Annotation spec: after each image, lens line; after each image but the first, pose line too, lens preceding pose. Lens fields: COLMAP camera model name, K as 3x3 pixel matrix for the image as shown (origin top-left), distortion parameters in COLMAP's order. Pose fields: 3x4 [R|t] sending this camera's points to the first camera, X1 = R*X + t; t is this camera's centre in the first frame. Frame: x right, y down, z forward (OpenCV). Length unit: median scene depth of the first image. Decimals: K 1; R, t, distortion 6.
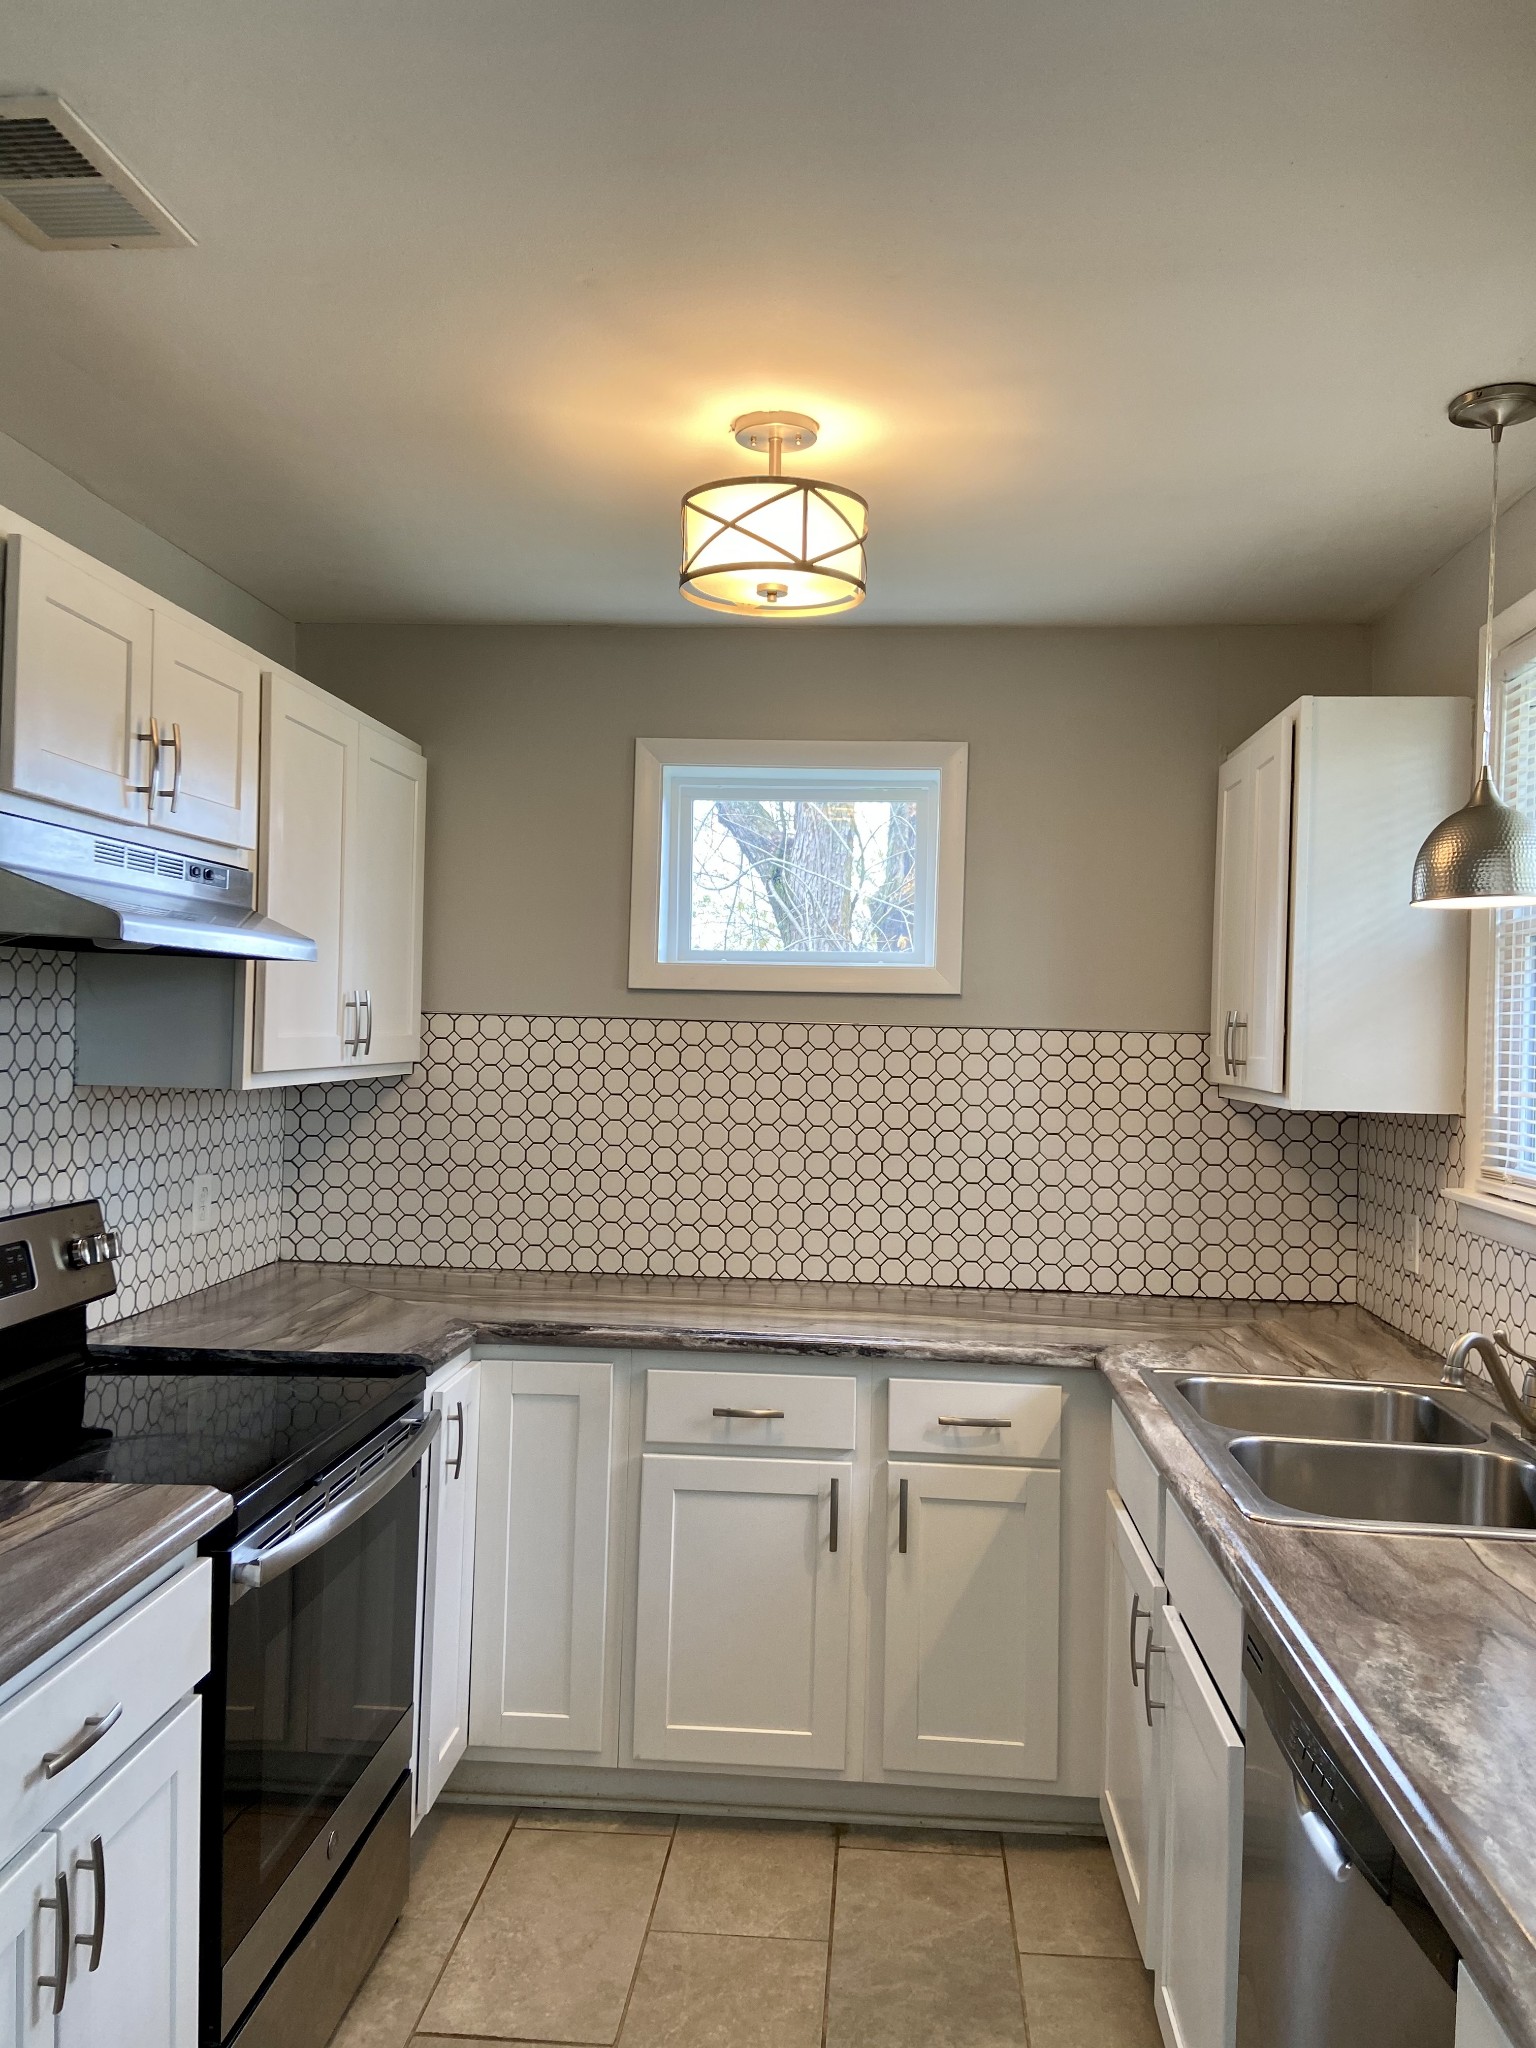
lens RADIAL K [[1541.9, 0, 794.7], [0, 1541.9, 1021.5], [0, 0, 1]] dist [0.110839, -0.127873]
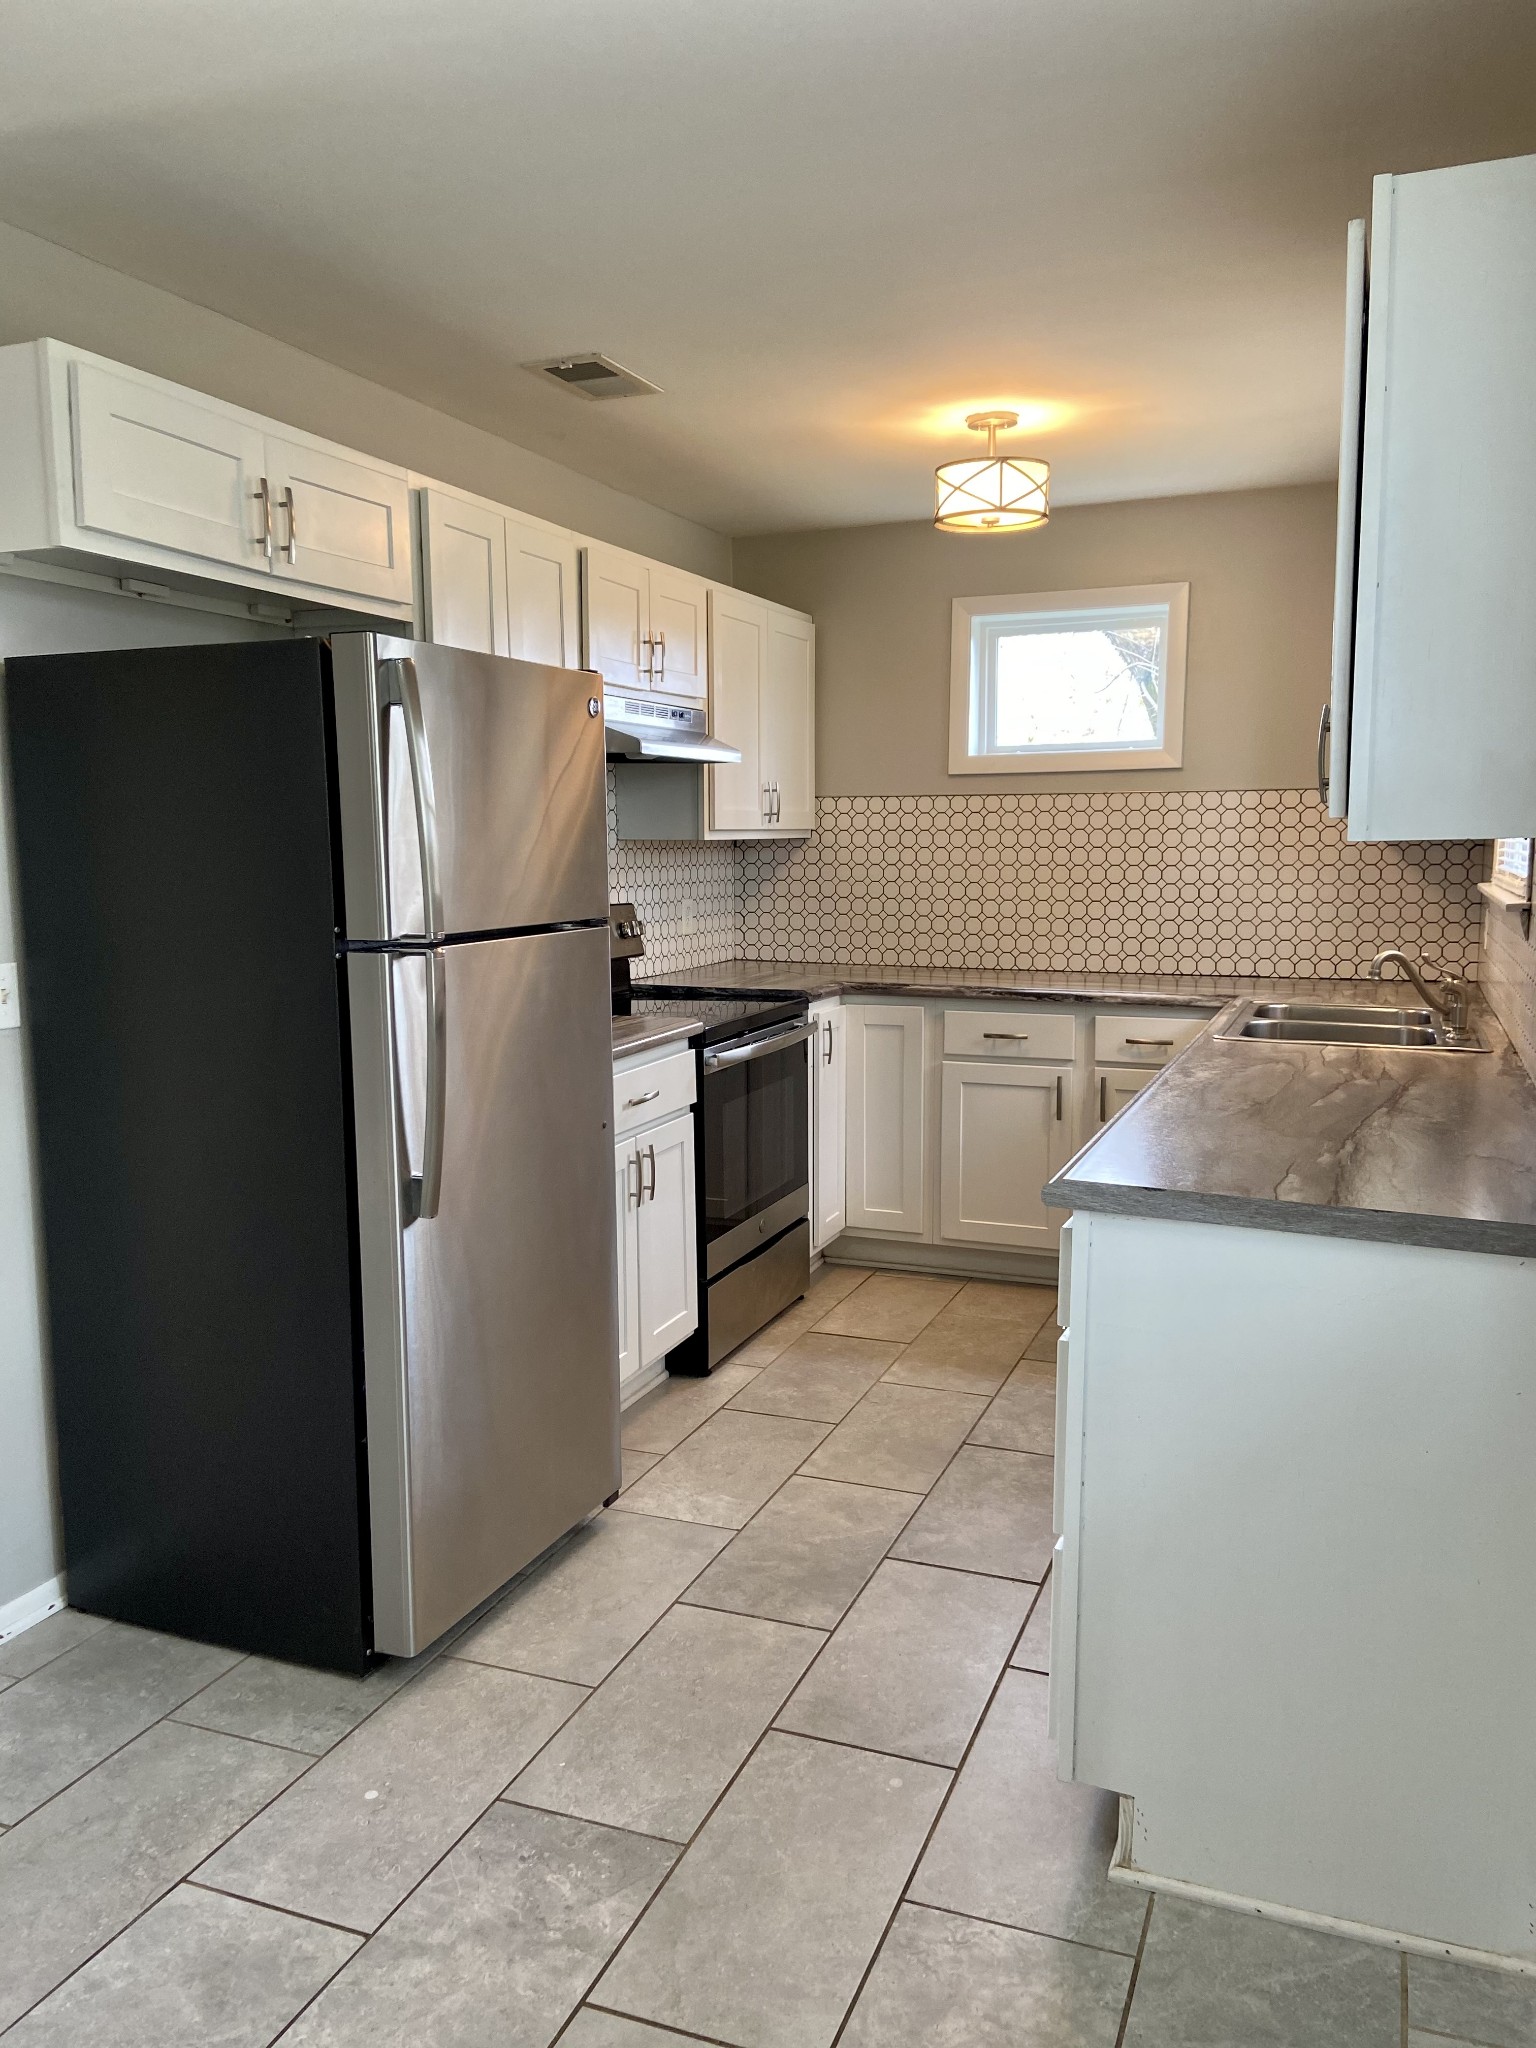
lens RADIAL K [[1542.1, 0, 768.0], [0, 1542.1, 1024.0], [0, 0, 1]] dist [0.113095, -0.132699]
pose [[0.950518, 0.008663, -0.310550, 0.192773], [0.029761, 0.992475, 0.118776, 0.034519], [0.309242, -0.122141, 0.943107, -0.483911]]
